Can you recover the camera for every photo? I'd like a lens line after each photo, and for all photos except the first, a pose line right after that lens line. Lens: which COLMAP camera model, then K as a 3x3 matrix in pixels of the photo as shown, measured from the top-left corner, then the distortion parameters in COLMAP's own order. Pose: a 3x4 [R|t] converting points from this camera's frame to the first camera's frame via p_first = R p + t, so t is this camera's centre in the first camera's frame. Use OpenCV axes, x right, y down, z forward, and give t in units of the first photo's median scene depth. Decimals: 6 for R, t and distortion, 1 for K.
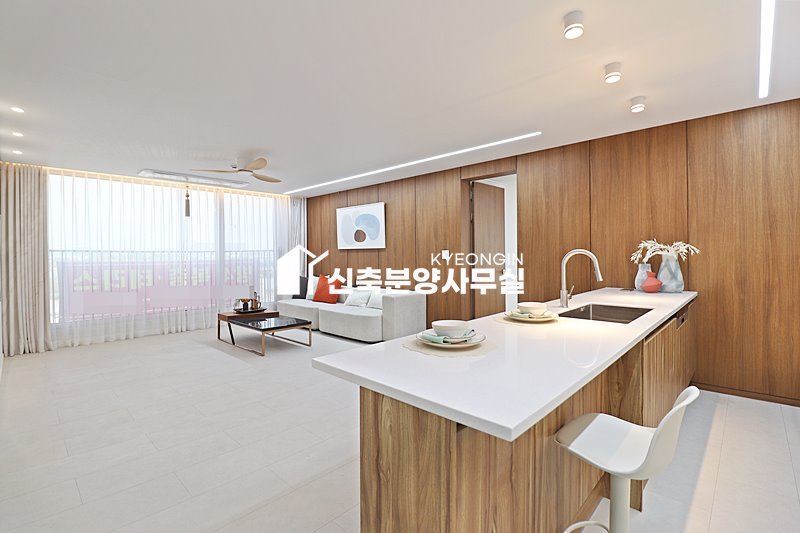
lens RADIAL K [[369.8, 0, 402.4], [0, 369.8, 256.4], [0, 0, 1]] dist [-0.001230, -0.014482]
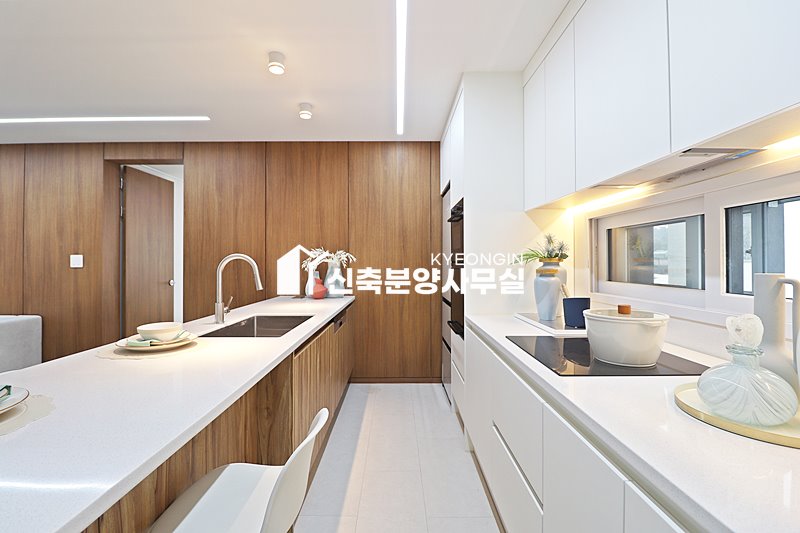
lens RADIAL K [[369.8, 0, 402.4], [0, 369.8, 256.4], [0, 0, 1]] dist [-0.001230, -0.014482]
pose [[0.715763, 0.021244, 0.698020, 0.123115], [-0.002510, 0.999609, -0.027849, 0.007623], [-0.698338, 0.018181, 0.715537, 0.095269]]
